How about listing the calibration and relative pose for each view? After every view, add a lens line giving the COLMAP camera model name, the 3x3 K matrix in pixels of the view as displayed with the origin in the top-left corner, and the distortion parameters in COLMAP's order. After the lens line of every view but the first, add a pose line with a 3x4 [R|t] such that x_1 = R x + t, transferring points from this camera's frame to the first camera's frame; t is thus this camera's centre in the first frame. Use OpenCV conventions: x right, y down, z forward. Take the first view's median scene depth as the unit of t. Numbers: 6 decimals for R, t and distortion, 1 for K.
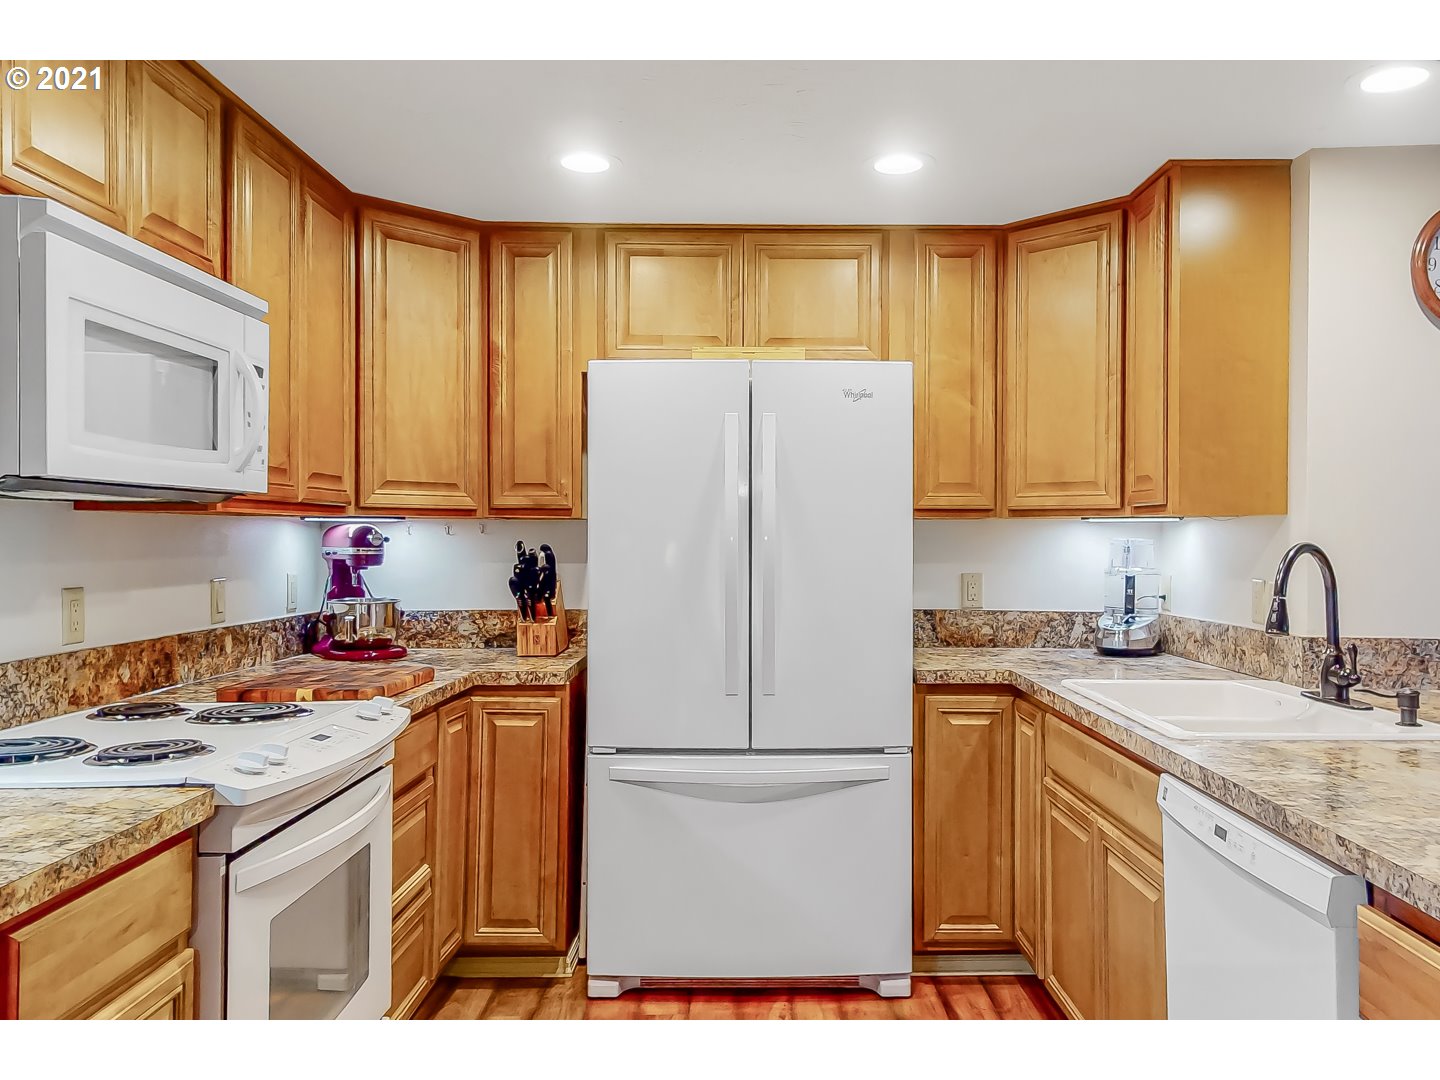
lens RADIAL K [[1129.9, 0, 784.3], [0, 1129.9, 535.2], [0, 0, 1]] dist [0.012611, 0.005488]
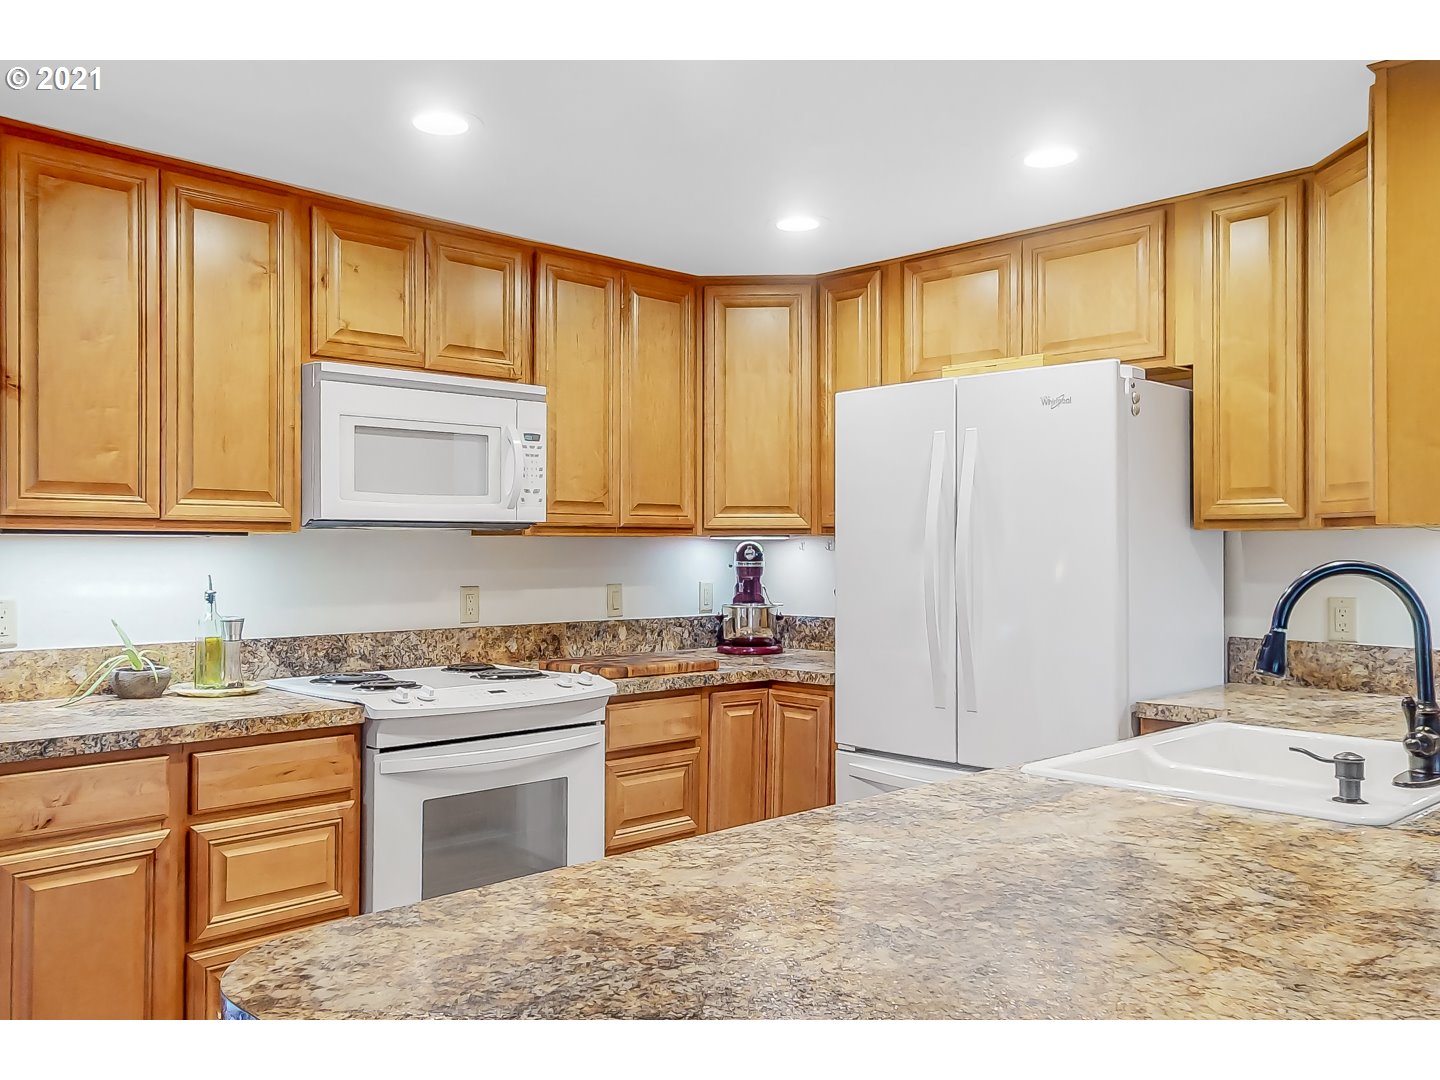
lens RADIAL K [[1241.1, 0, 663.6], [0, 1241.1, 521.5], [0, 0, 1]] dist [0.028866, -0.004126]
pose [[0.661397, -0.018700, -0.749803, 0.615995], [0.002976, 0.999747, -0.022308, -0.002017], [0.750030, 0.012523, 0.661285, 0.068434]]
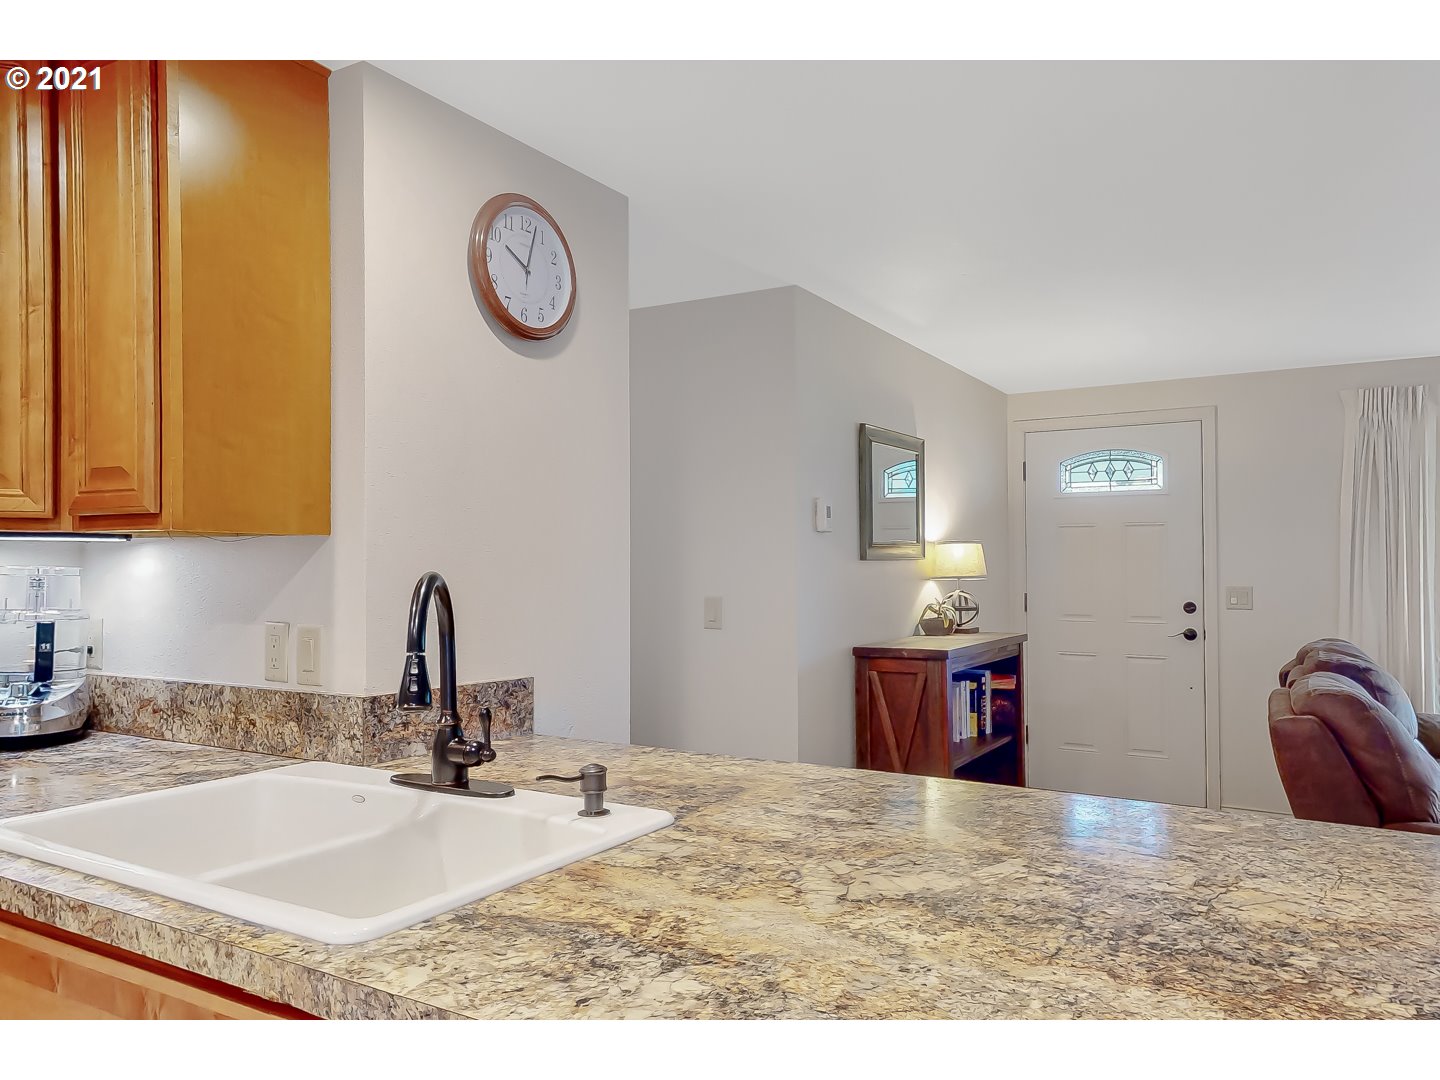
lens RADIAL K [[982.7, 0, 724.9], [0, 982.7, 552.7], [0, 0, 1]] dist [0.033762, 0.001992]
pose [[0.531461, 0.010196, 0.847022, 0.026221], [-0.003113, 0.999944, -0.010084, -0.000318], [-0.847077, 0.002722, 0.531463, 0.404062]]
